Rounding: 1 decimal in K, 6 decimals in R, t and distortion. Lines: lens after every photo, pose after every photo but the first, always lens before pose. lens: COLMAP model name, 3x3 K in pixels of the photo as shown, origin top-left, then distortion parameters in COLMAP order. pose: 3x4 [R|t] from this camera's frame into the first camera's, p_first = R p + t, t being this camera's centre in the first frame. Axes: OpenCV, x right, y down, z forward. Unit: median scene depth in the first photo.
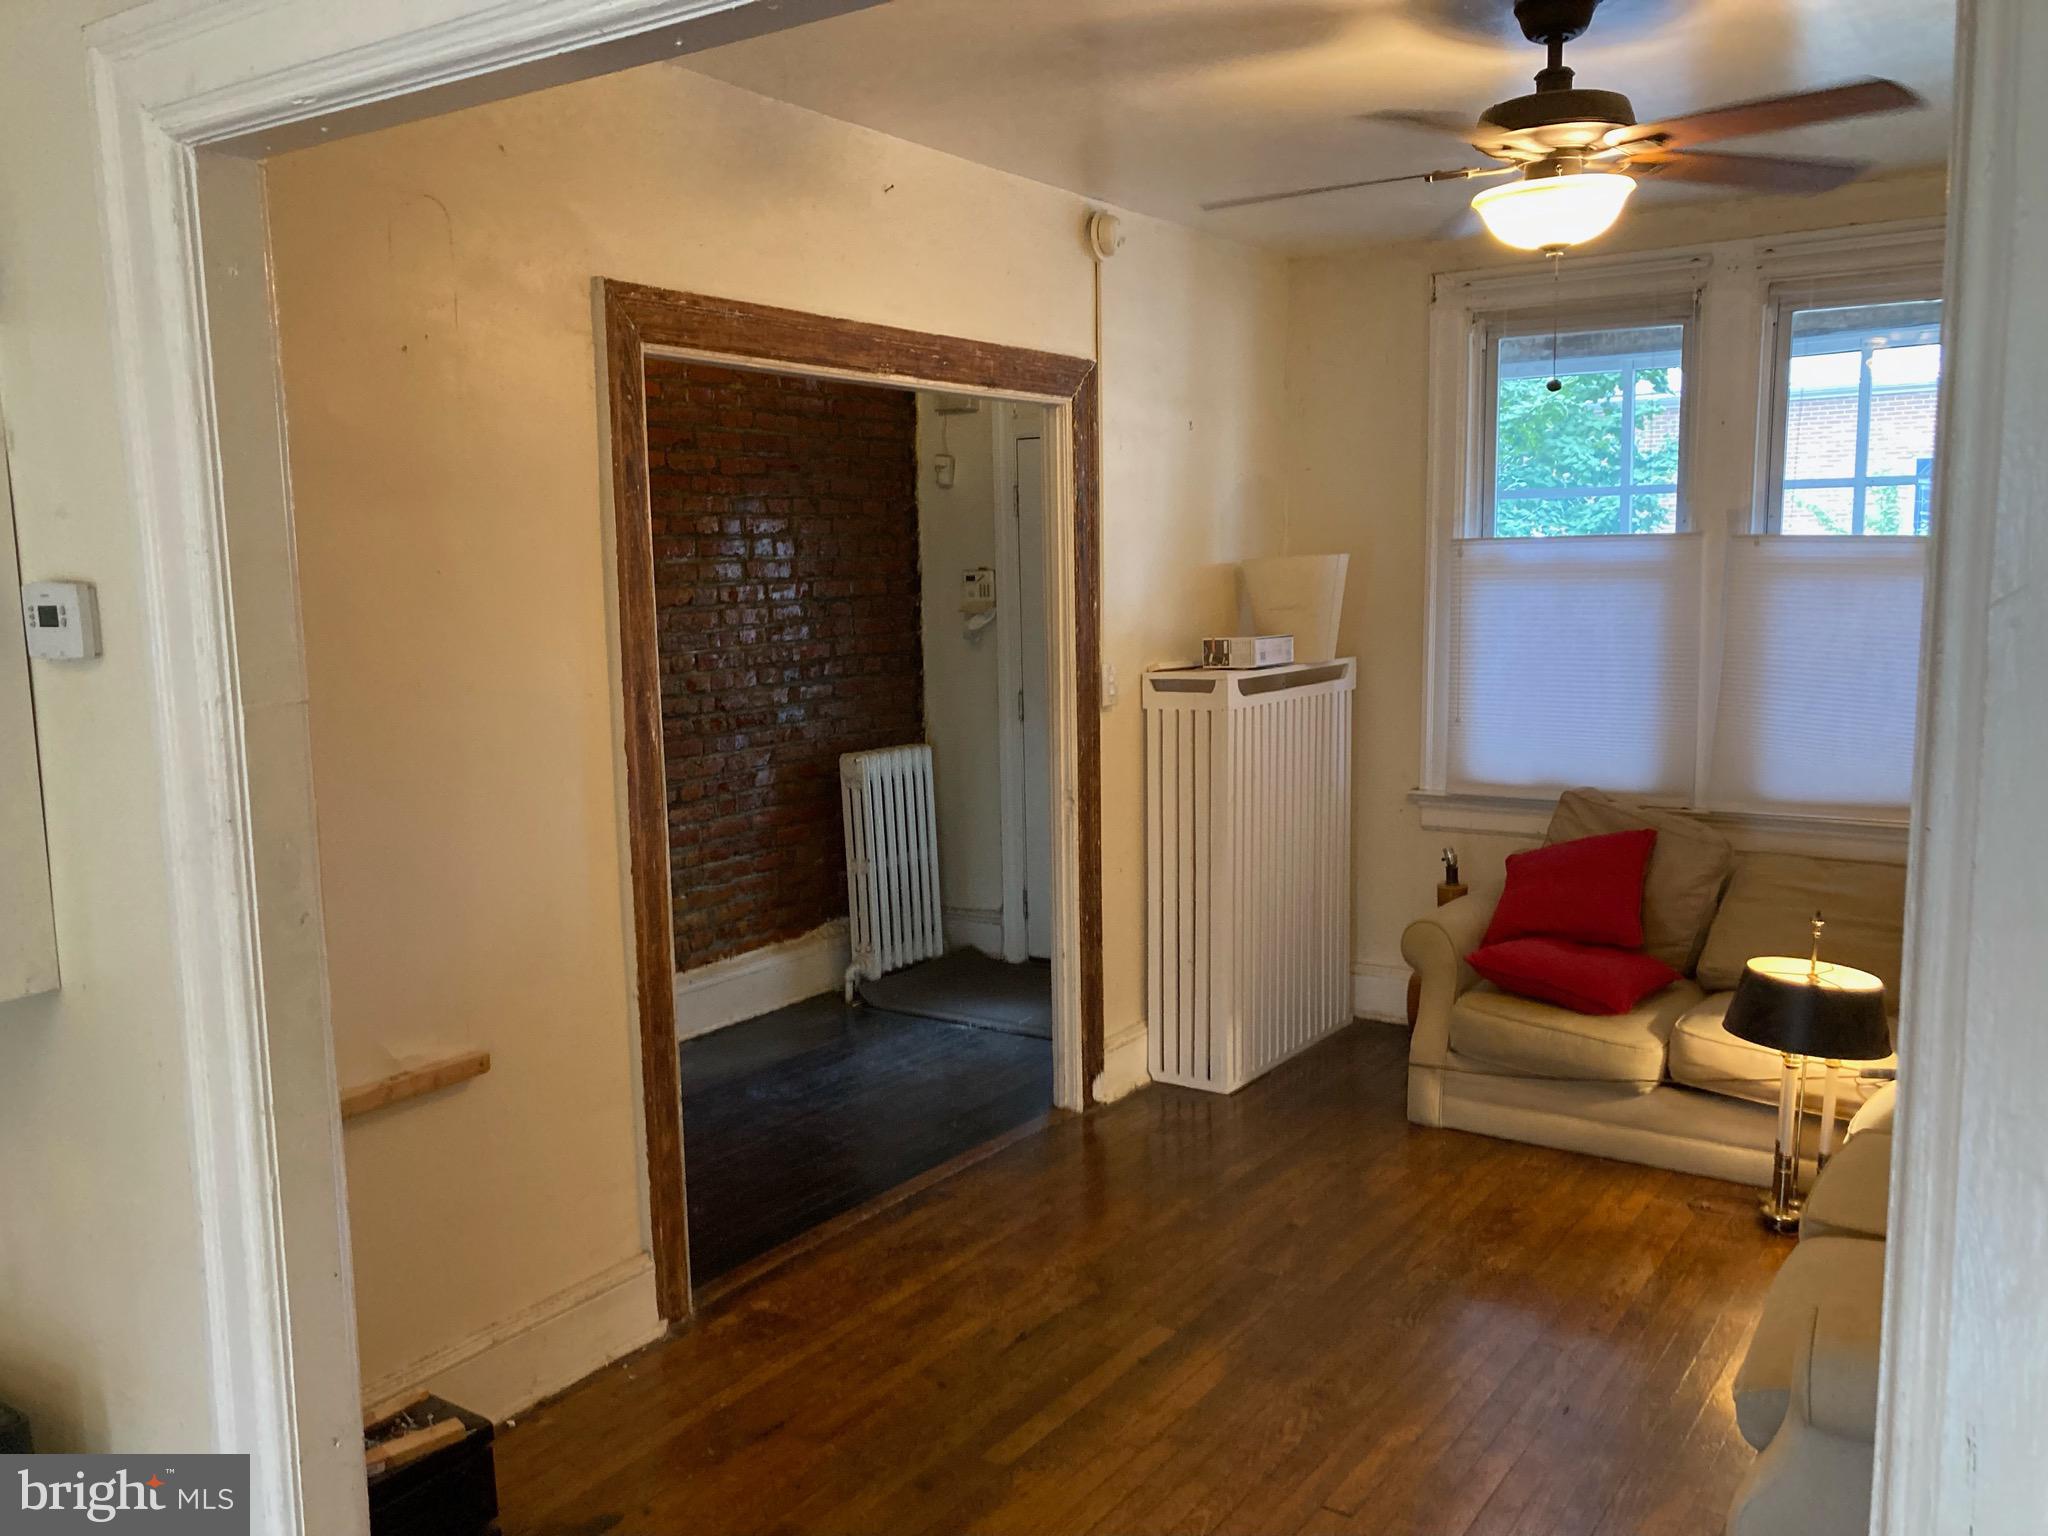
lens RADIAL K [[1672.6, 0, 1026.9], [0, 1672.6, 769.8], [0, 0, 1]] dist [0.013744, 0.000418]
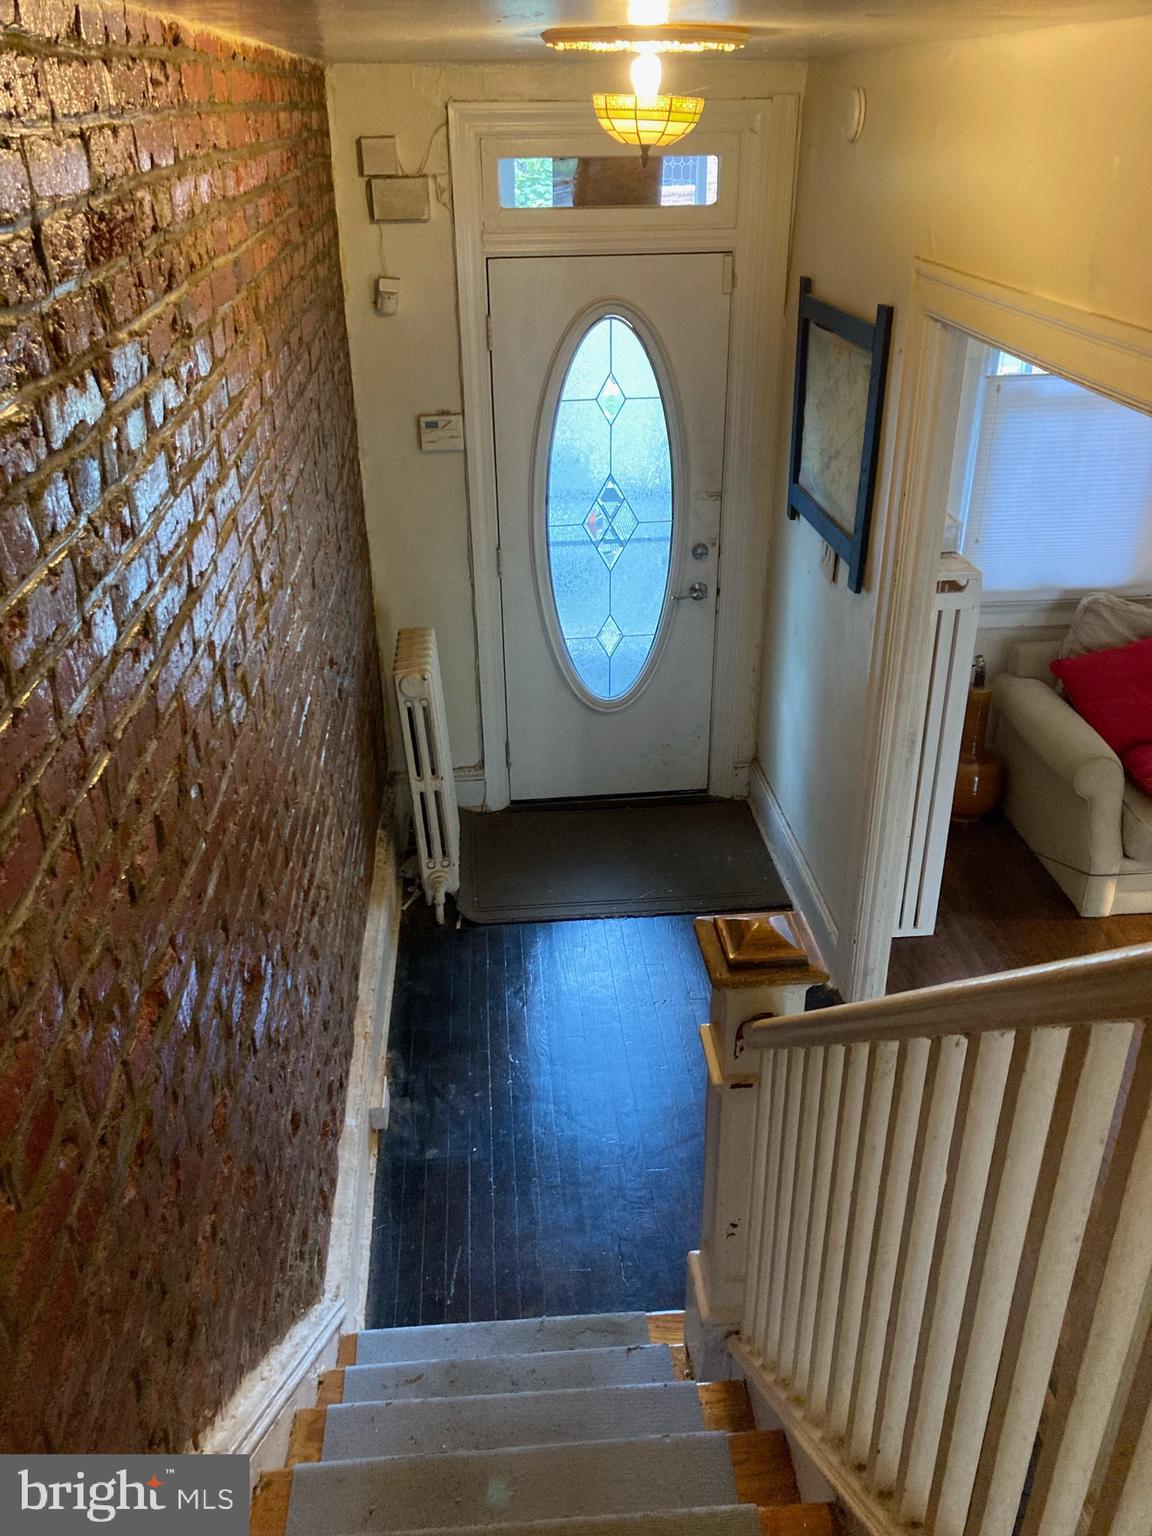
lens RADIAL K [[1254.5, 0, 574.4], [0, 1254.5, 772.4], [0, 0, 1]] dist [0.013744, 0.000418]
pose [[0.786879, -0.274726, 0.552582, -0.415660], [0.078844, 0.932857, 0.351513, -0.182323], [-0.612050, -0.233031, 0.755706, 0.446370]]
